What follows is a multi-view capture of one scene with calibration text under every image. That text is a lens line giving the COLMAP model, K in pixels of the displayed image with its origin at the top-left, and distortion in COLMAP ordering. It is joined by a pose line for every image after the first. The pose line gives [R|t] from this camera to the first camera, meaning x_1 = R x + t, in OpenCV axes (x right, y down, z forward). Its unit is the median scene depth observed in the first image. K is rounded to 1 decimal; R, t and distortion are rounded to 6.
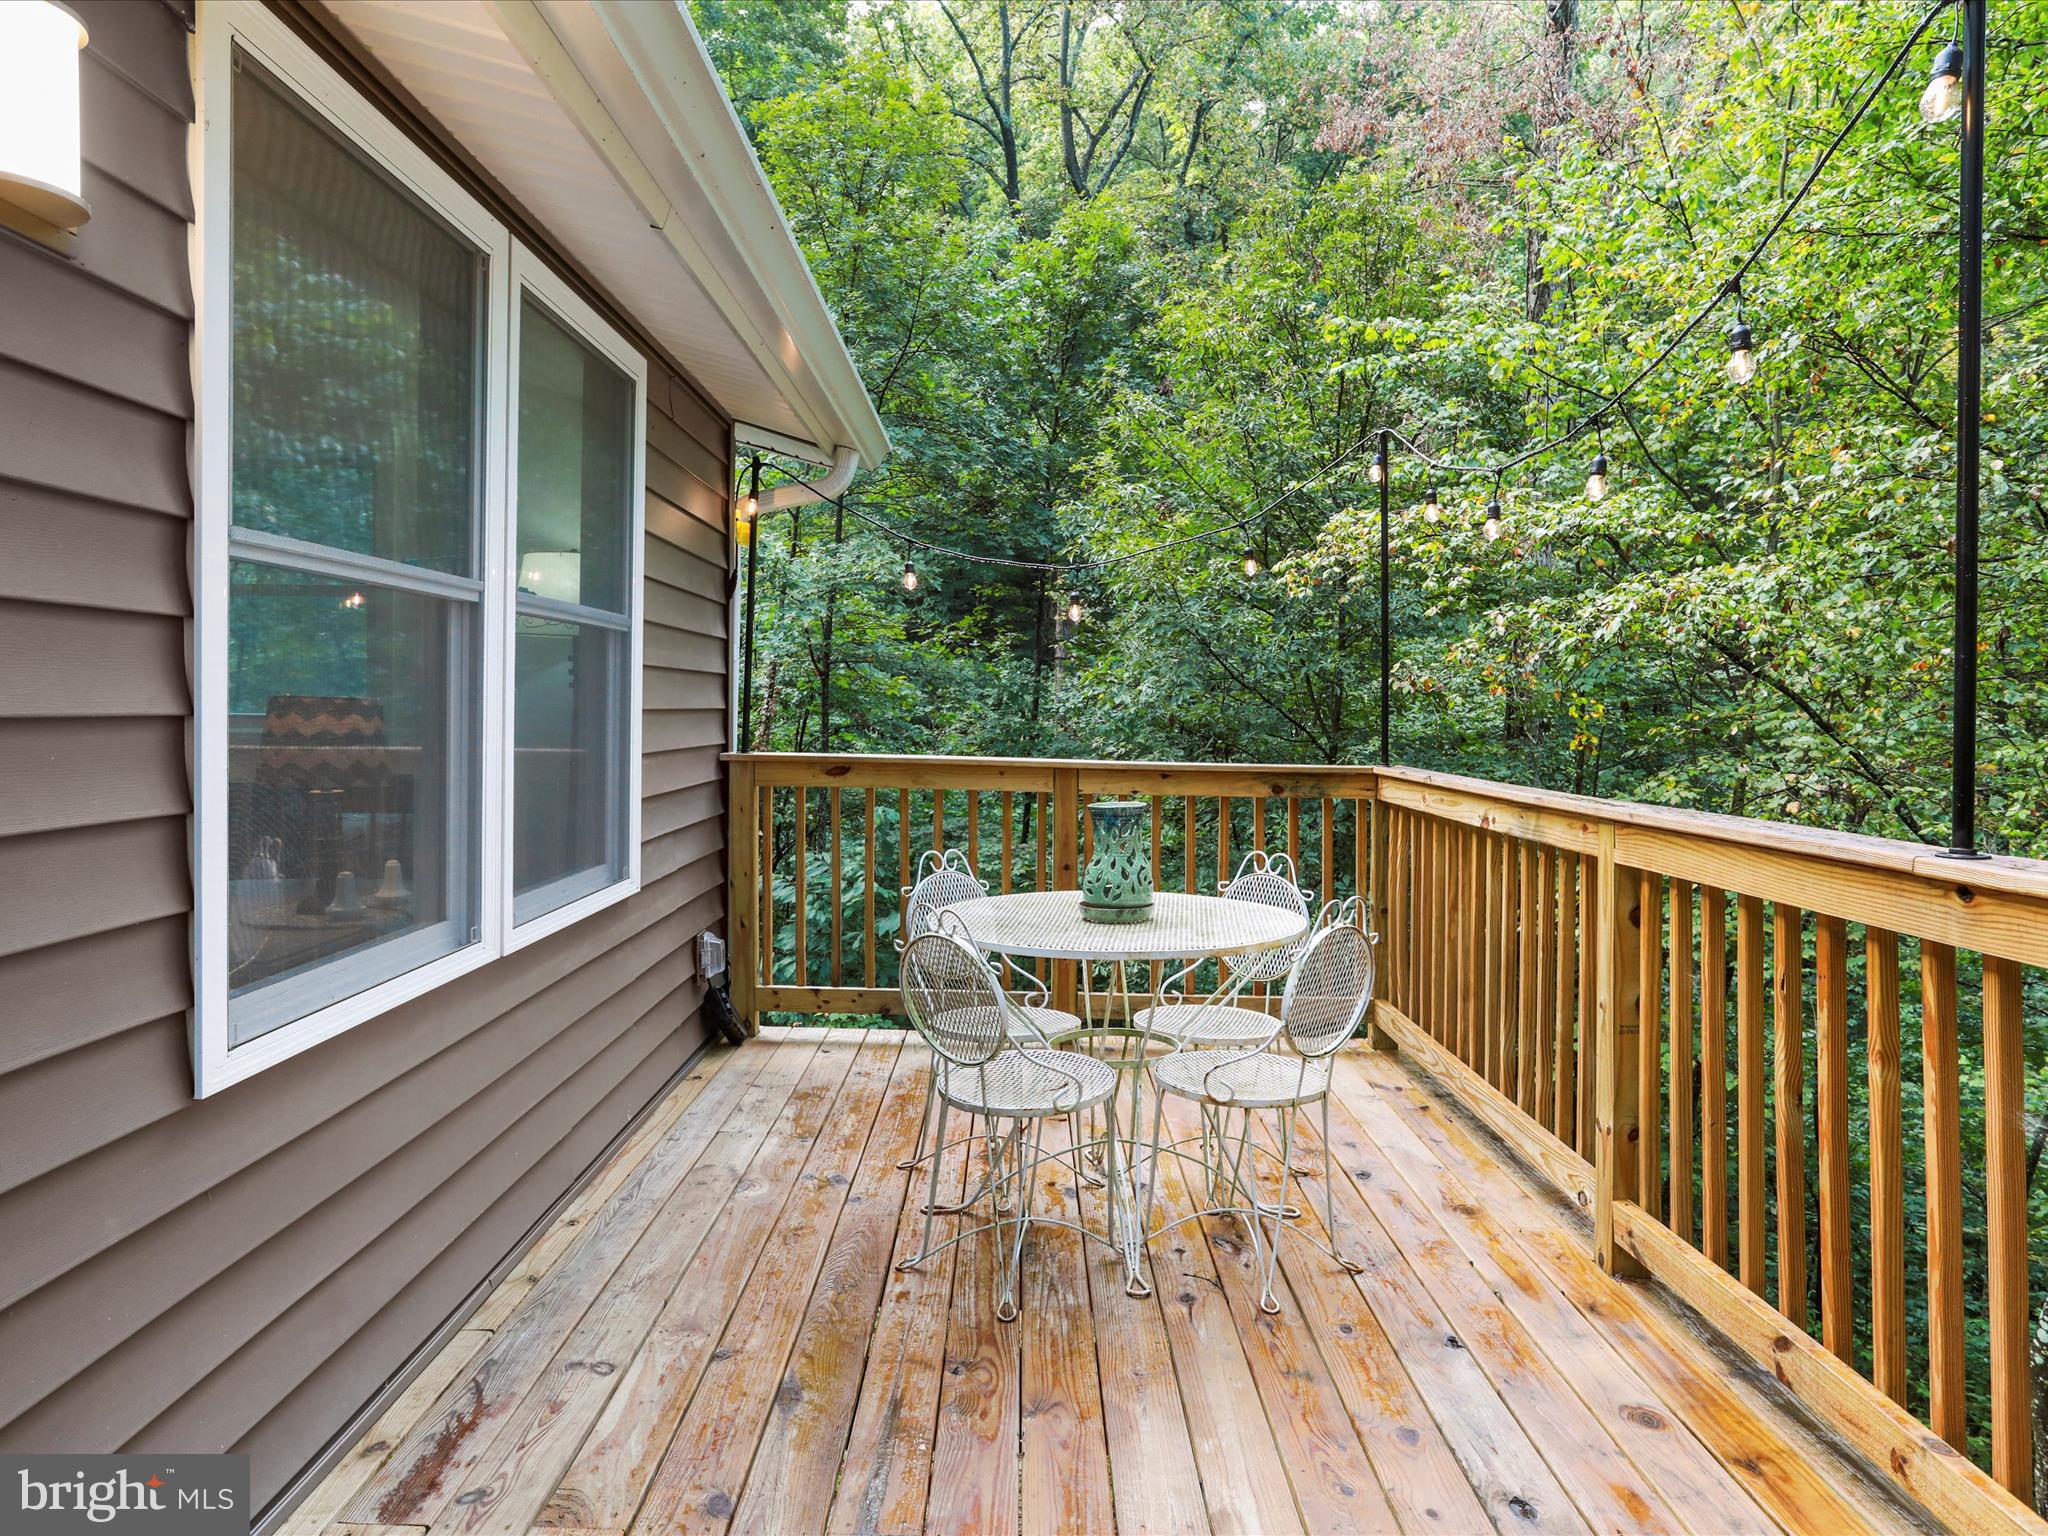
lens RADIAL K [[1325.1, 0, 1020.2], [0, 1325.1, 751.5], [0, 0, 1]] dist [-0.050051, 0.056905]
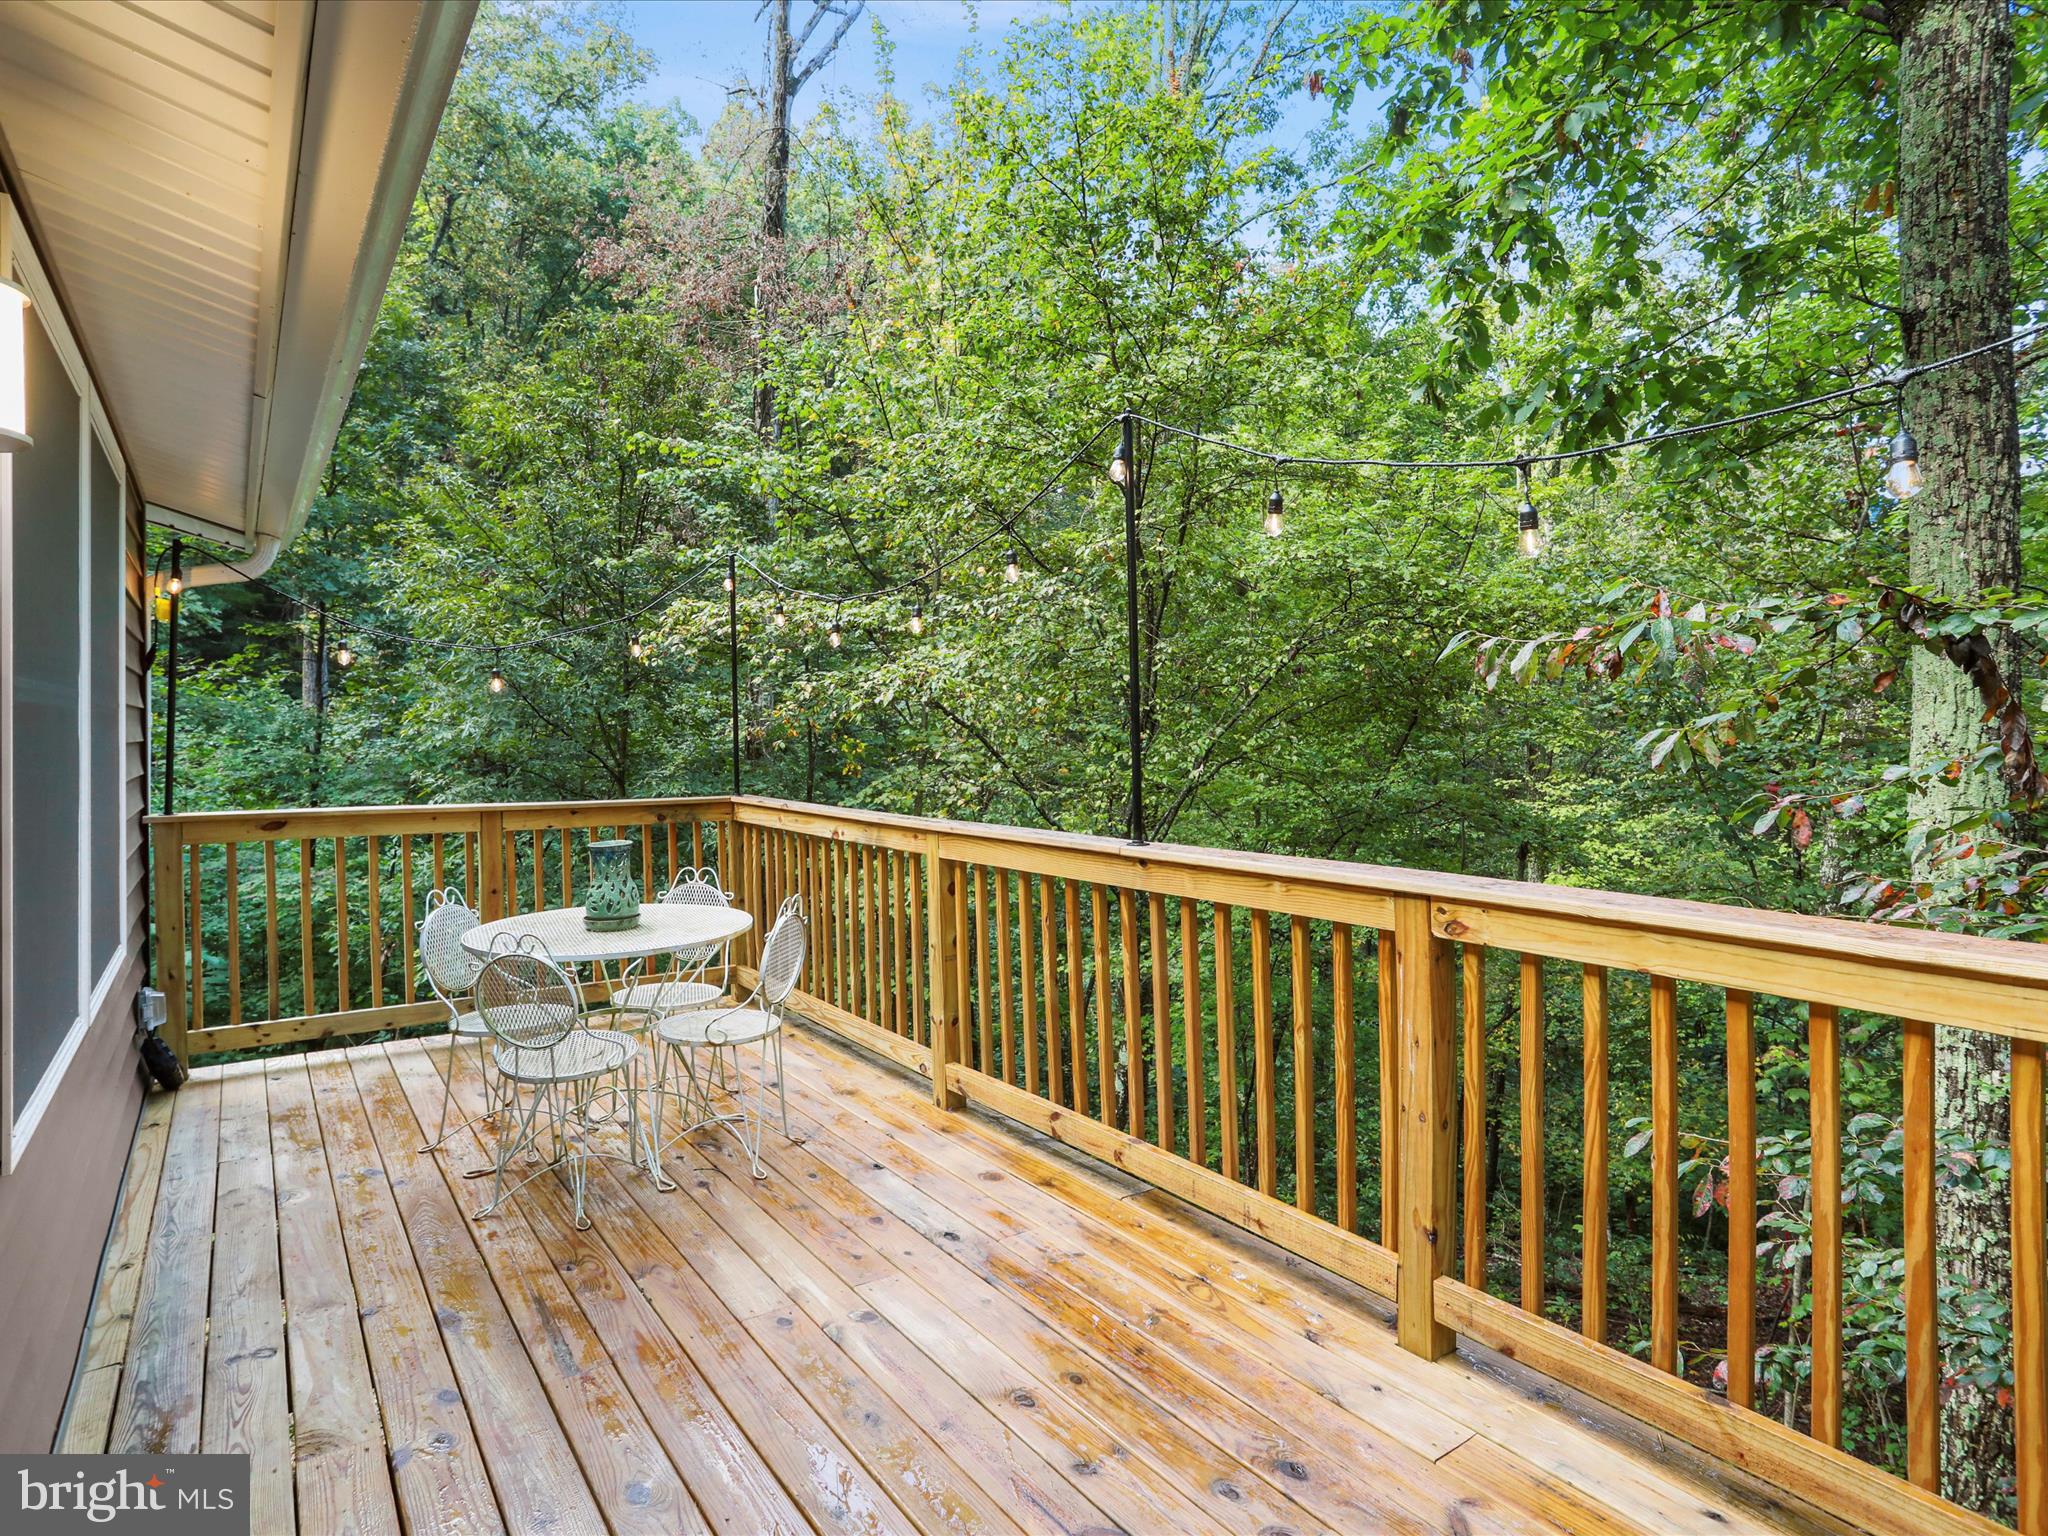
lens RADIAL K [[1115.8, 0, 984.4], [0, 1115.8, 756.6], [0, 0, 1]] dist [-0.035922, 0.029321]
pose [[0.825557, -0.033583, 0.563318, -0.237424], [0.035957, 0.999330, 0.006880, -0.040841], [-0.563171, 0.014575, 0.826212, -0.152198]]
